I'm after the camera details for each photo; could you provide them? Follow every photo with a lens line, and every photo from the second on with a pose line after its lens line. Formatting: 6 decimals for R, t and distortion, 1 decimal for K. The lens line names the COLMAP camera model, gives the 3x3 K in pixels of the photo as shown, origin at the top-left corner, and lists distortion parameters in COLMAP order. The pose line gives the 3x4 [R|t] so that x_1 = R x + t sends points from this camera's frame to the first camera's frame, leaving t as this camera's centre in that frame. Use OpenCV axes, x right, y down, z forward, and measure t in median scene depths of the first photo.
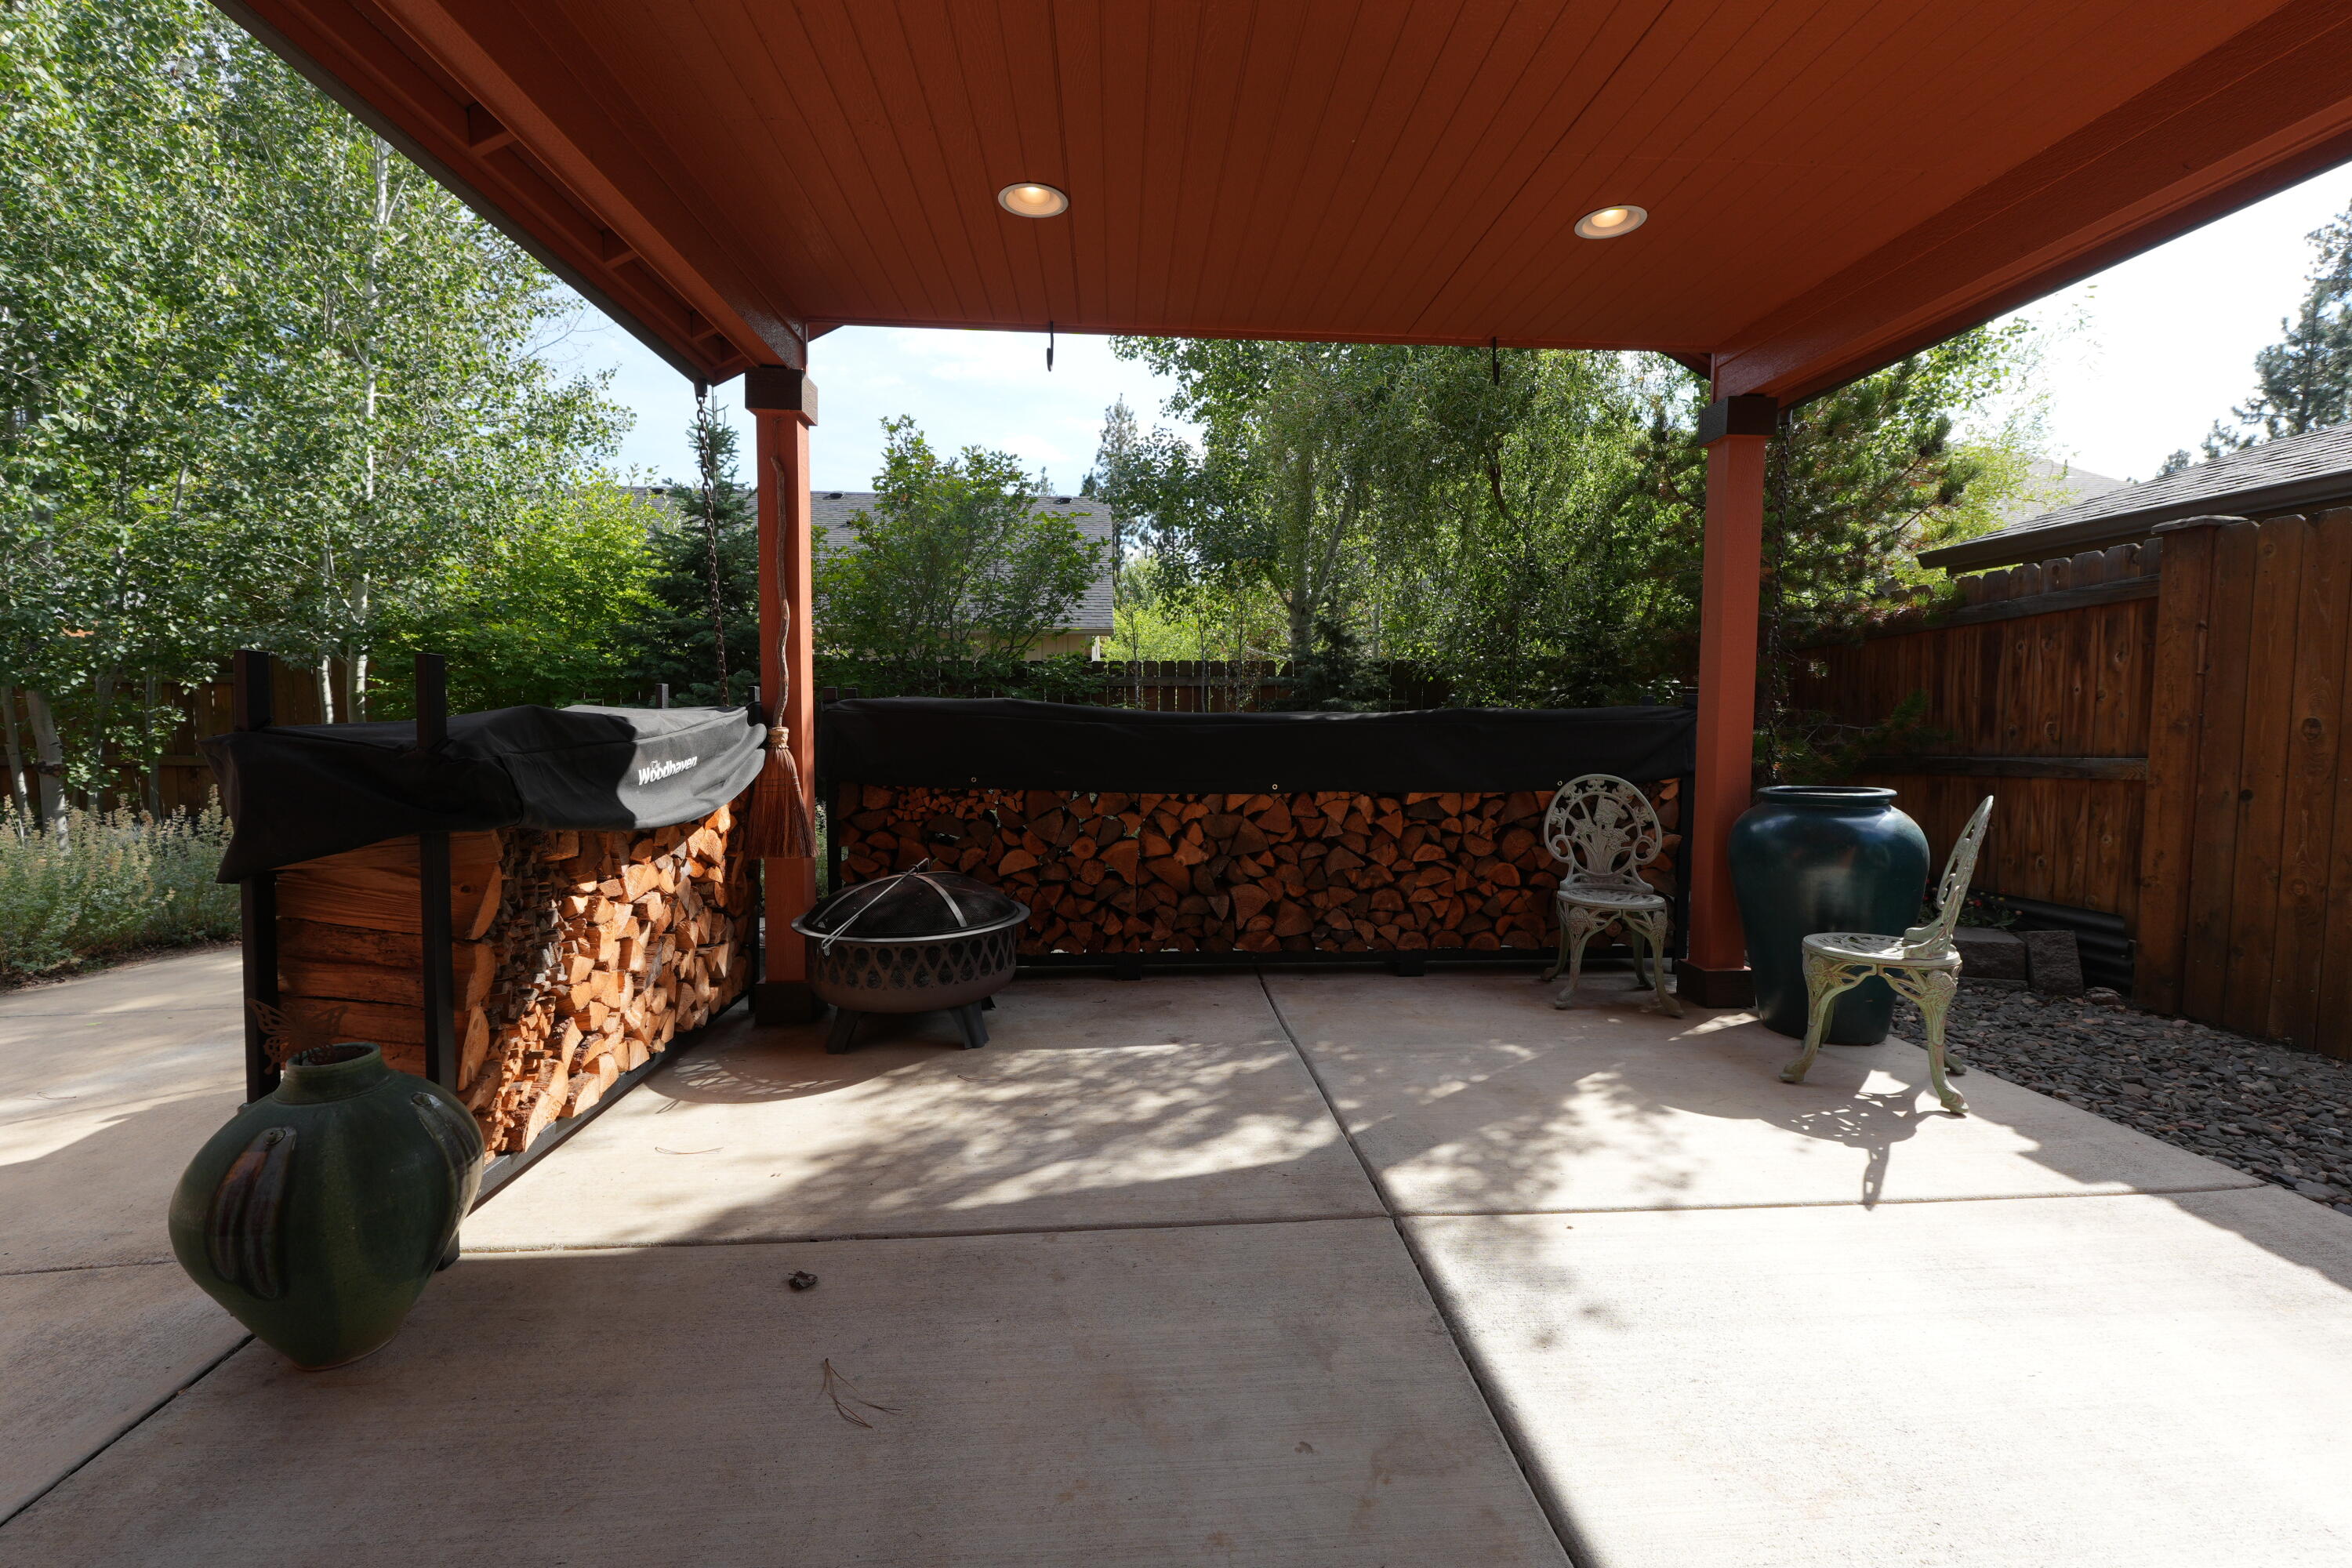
lens RADIAL K [[999.8, 0, 1188.0], [0, 999.8, 774.9], [0, 0, 1]] dist [-0.001687, -0.000208]
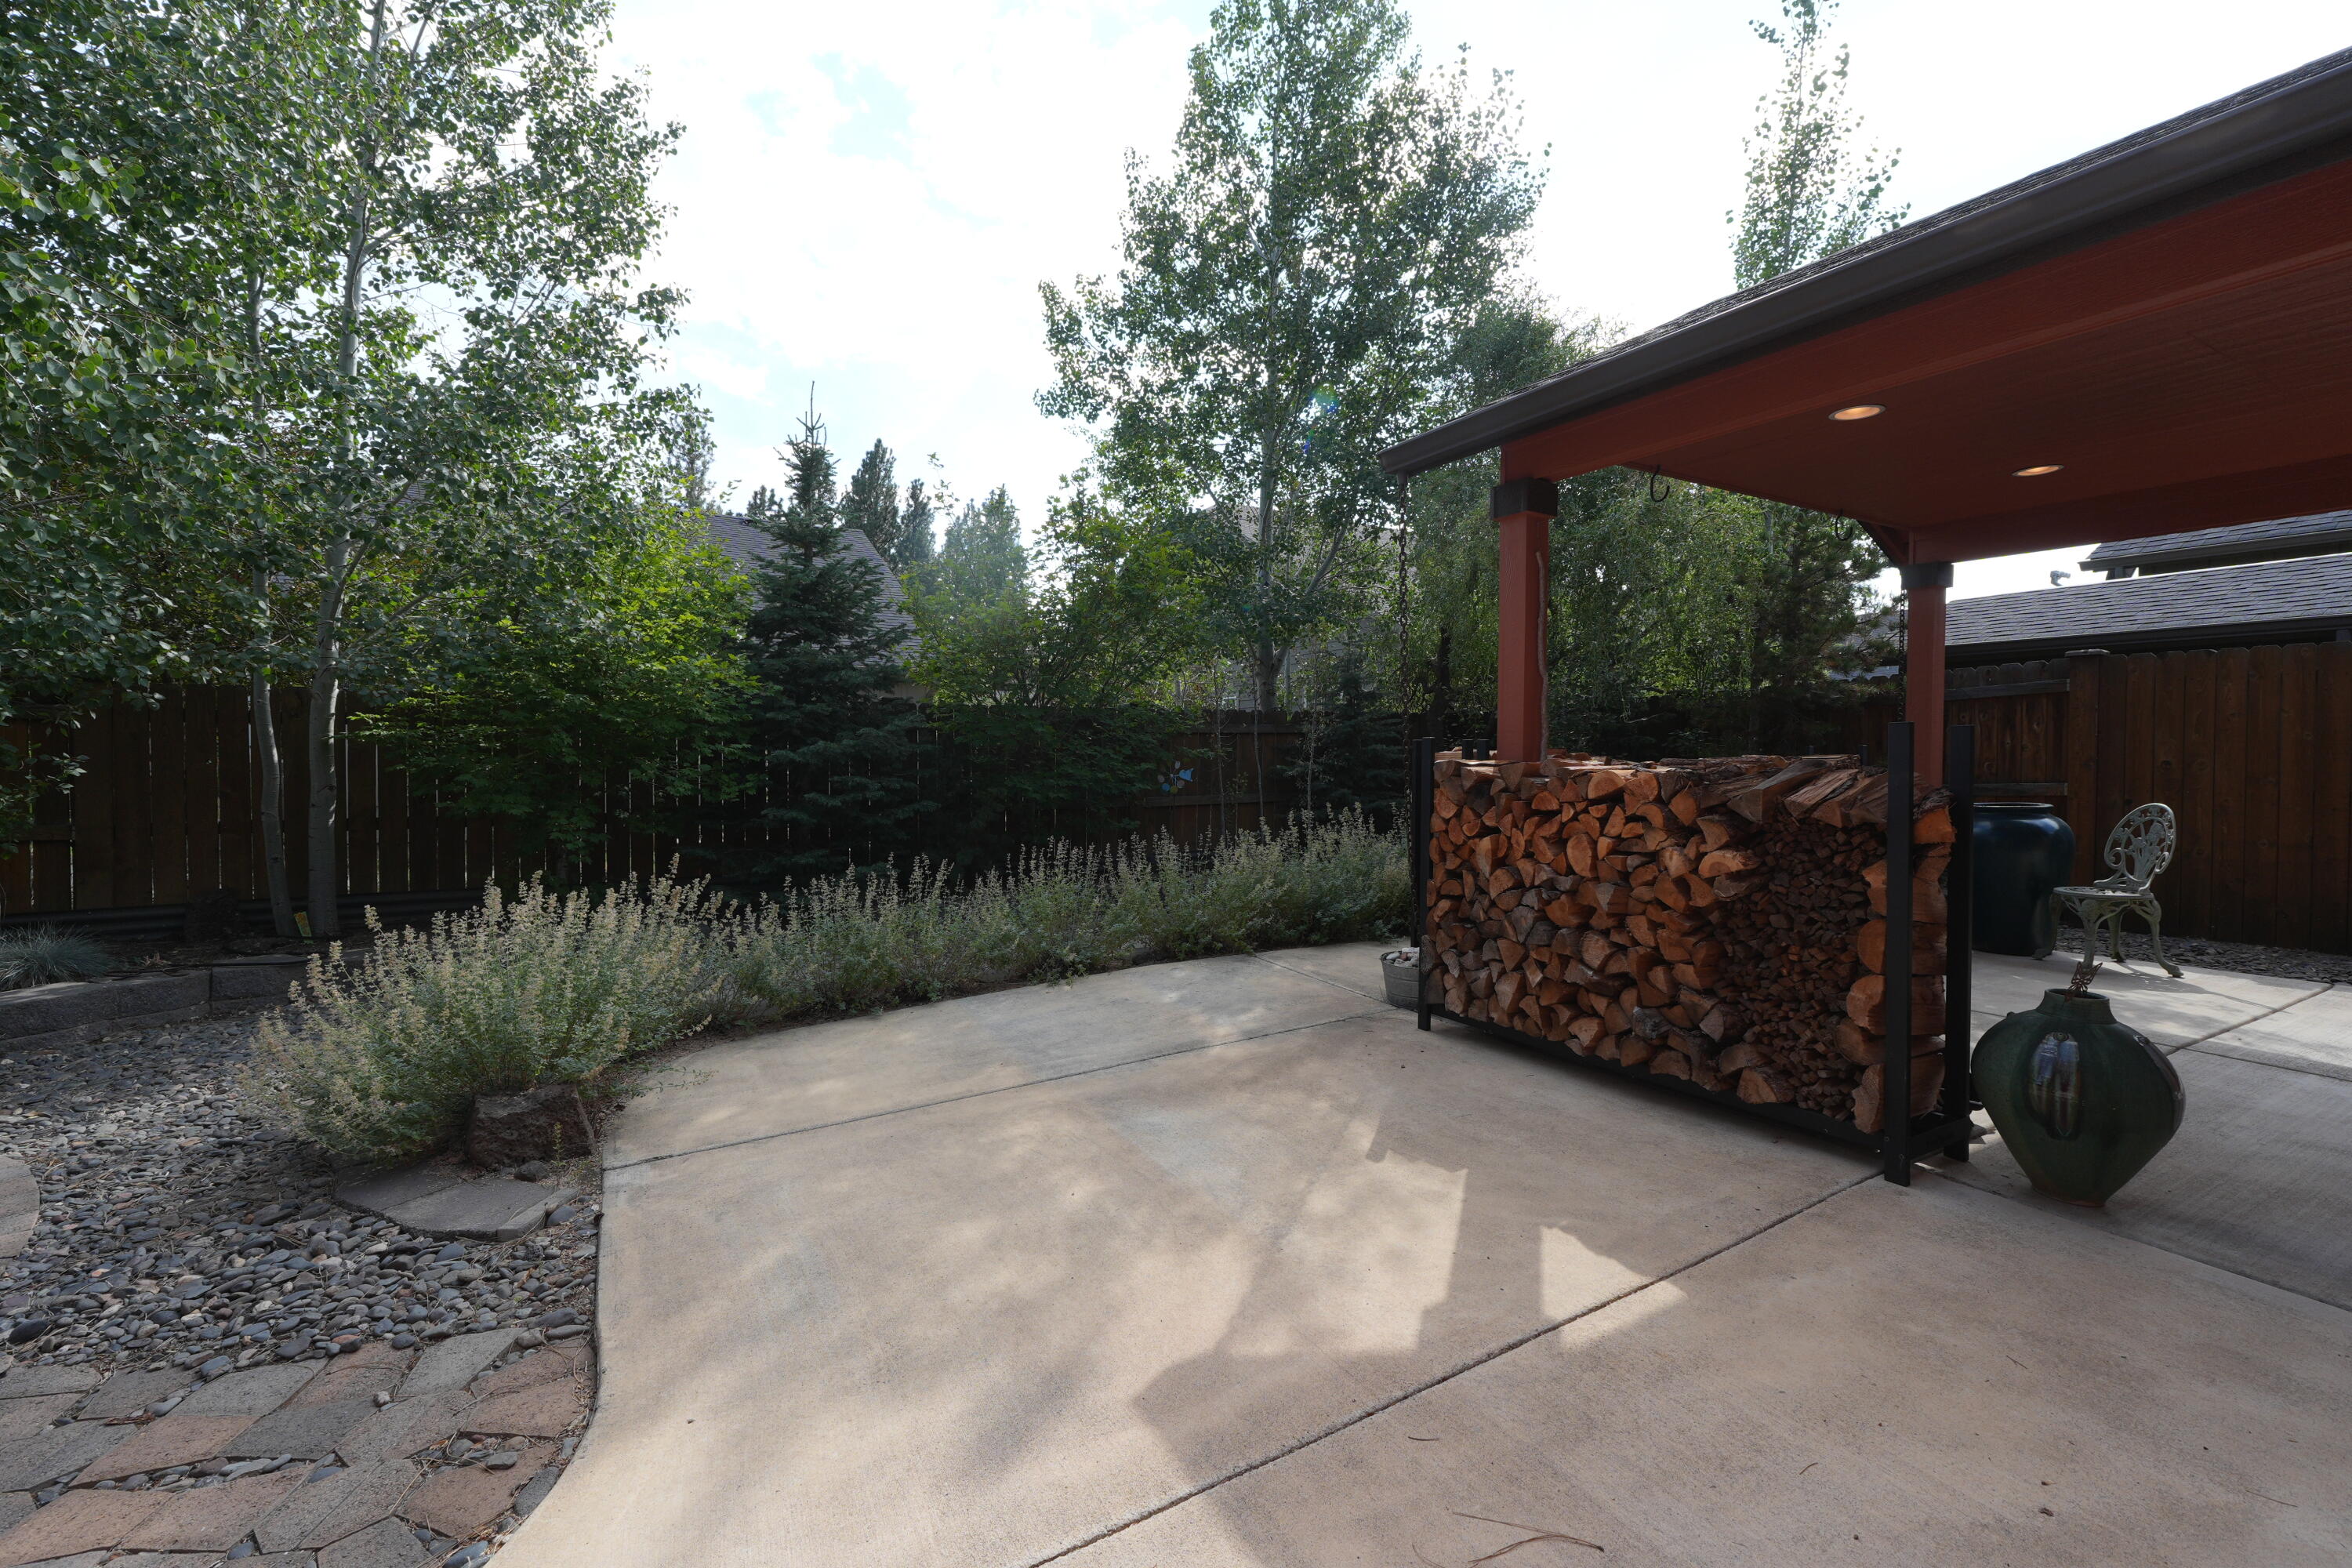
lens RADIAL K [[981.6, 0, 1205.3], [0, 981.6, 781.8], [0, 0, 1]] dist [-0.002670, -0.000181]
pose [[0.896712, -0.016163, 0.442318, -1.090690], [0.029329, 0.999307, -0.022942, -0.020745], [-0.441641, 0.033545, 0.896565, 0.100552]]
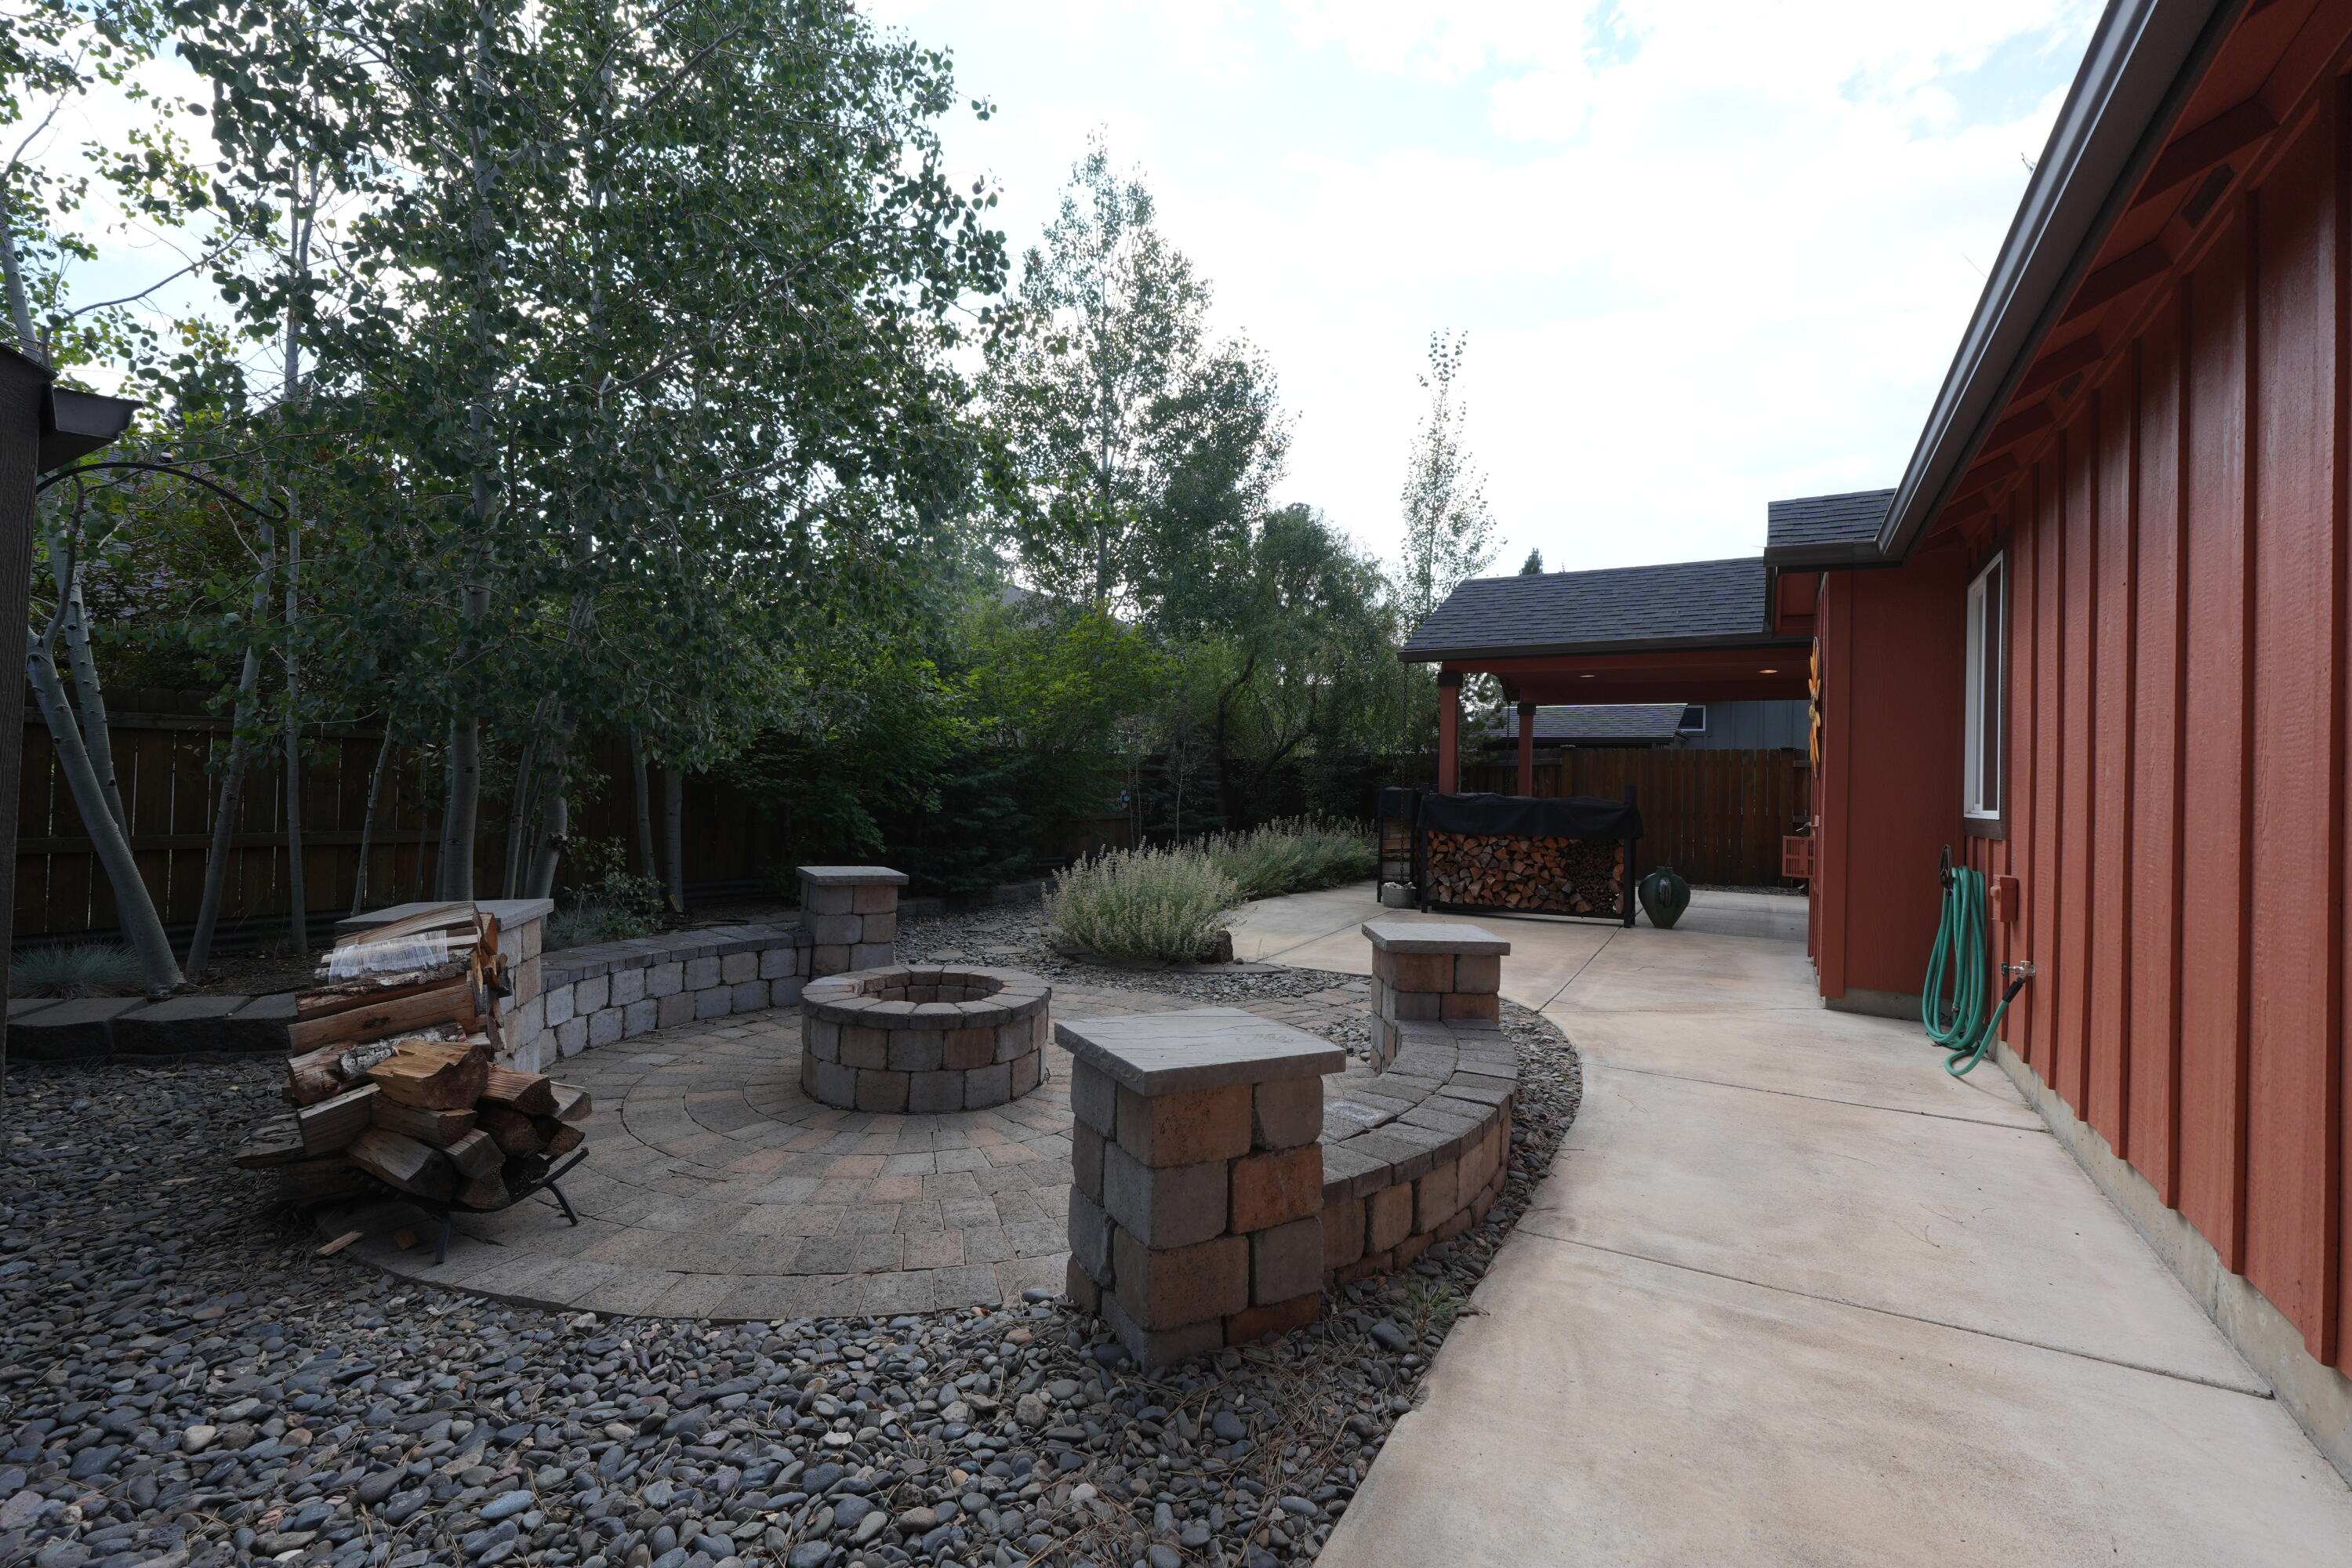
lens RADIAL K [[981.6, 0, 1205.3], [0, 981.6, 781.8], [0, 0, 1]] dist [-0.002670, -0.000181]
pose [[0.573082, 0.017048, 0.819321, -2.538945], [0.026173, 0.998893, -0.039091, -0.010567], [-0.819080, 0.043846, 0.572001, 0.022149]]
